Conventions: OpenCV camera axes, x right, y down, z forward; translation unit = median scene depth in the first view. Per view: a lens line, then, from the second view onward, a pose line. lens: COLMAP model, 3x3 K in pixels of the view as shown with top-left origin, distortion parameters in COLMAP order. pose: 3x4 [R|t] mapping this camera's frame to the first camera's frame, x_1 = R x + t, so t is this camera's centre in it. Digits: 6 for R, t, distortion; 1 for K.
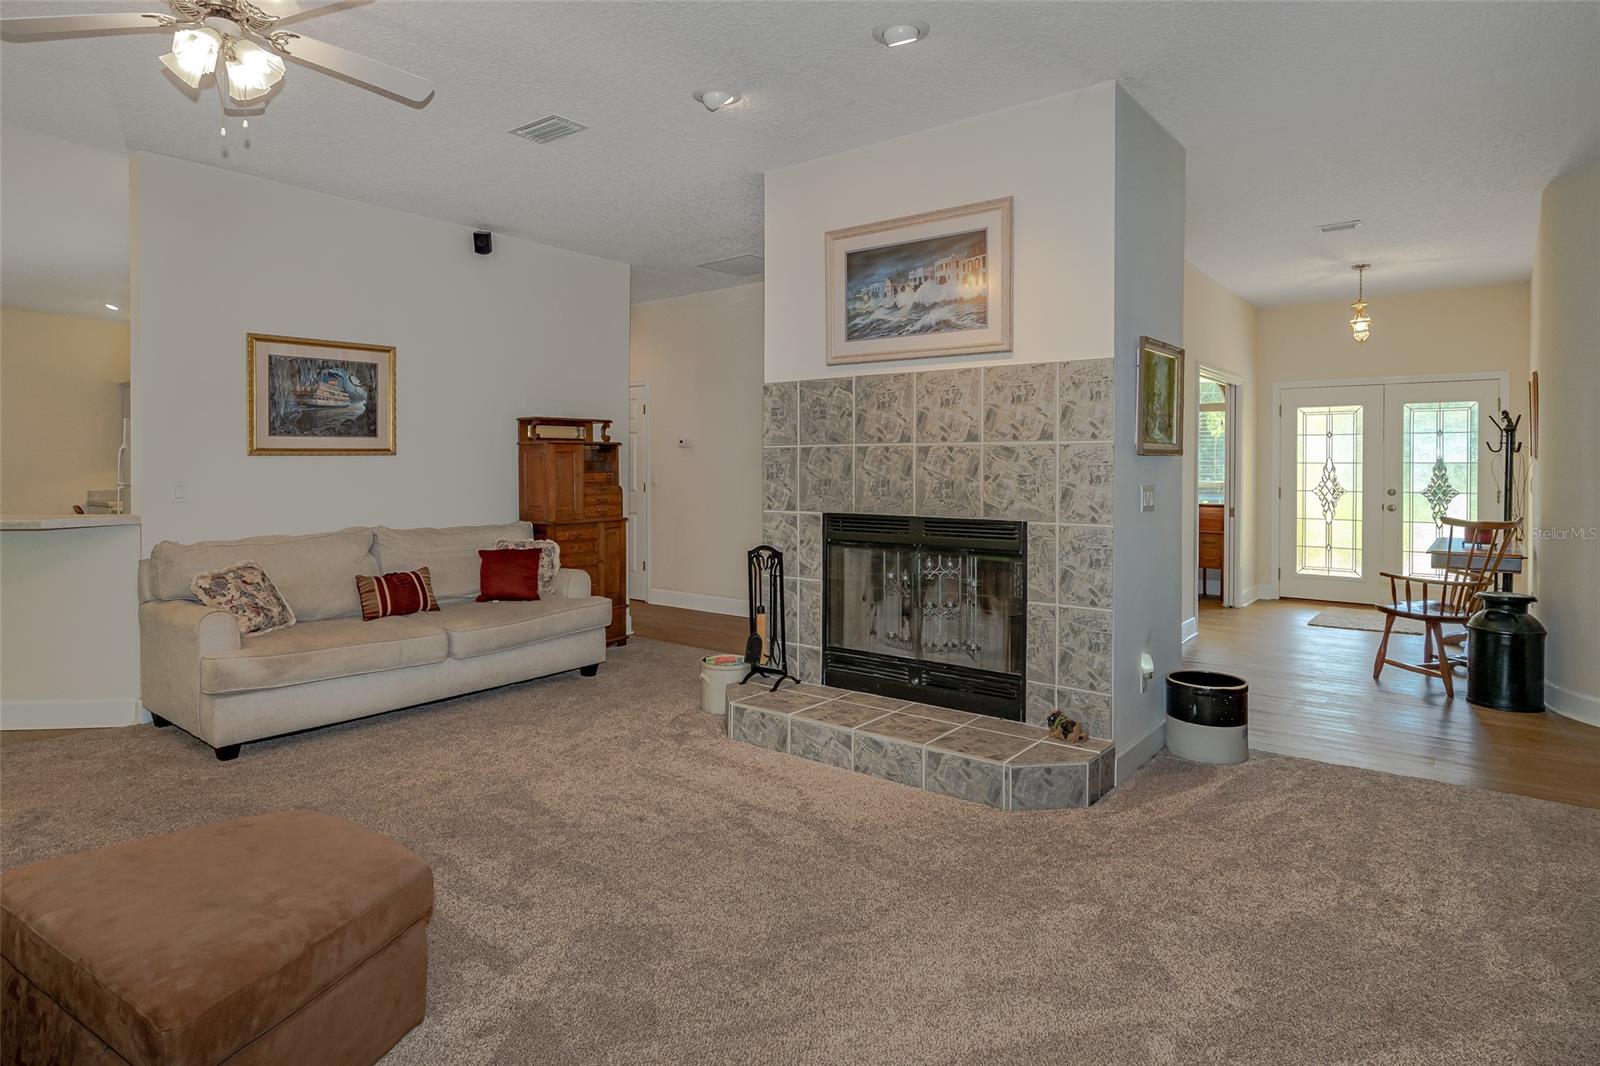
lens RADIAL K [[885.0, 0, 798.4], [0, 885.0, 469.6], [0, 0, 1]] dist [-0.001105, 0.000032]
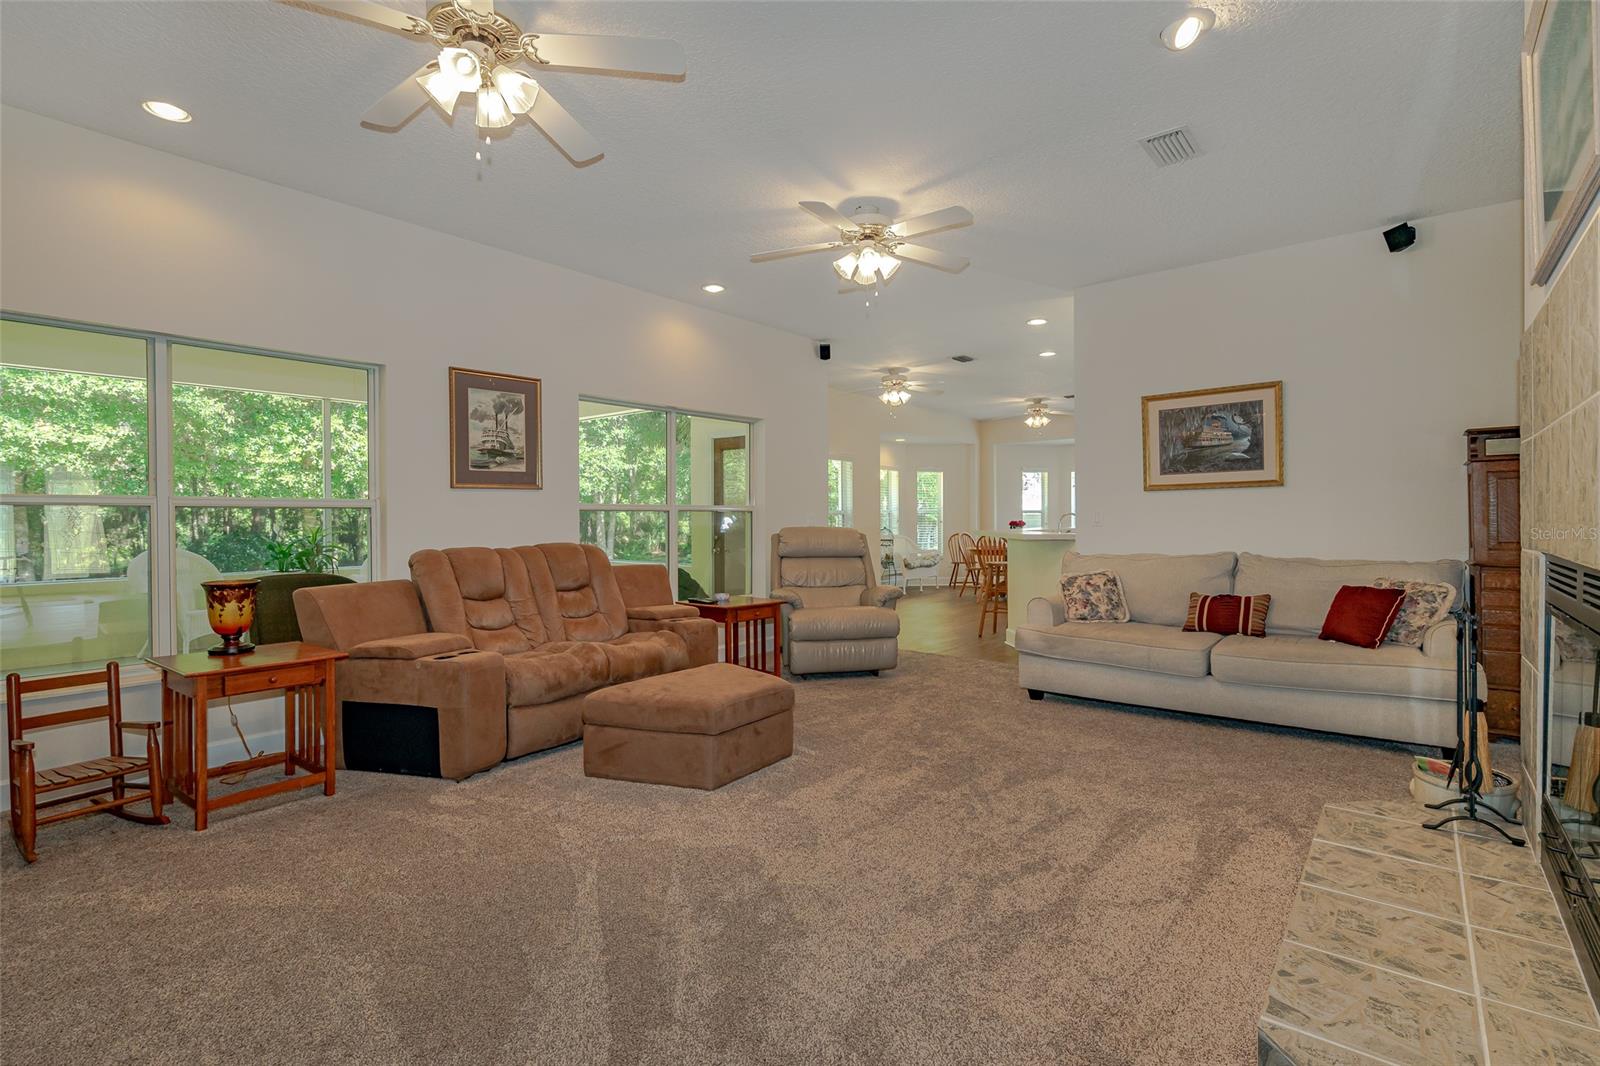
lens RADIAL K [[736.6, 0, 800.0], [0, 736.6, 533.0], [0, 0, 1]] dist [-0.001444, -0.000017]
pose [[-0.011936, 0.017762, -0.999771, 0.449613], [0.003504, 0.999837, 0.017722, 0.023607], [0.999923, -0.003292, -0.011997, 0.494176]]
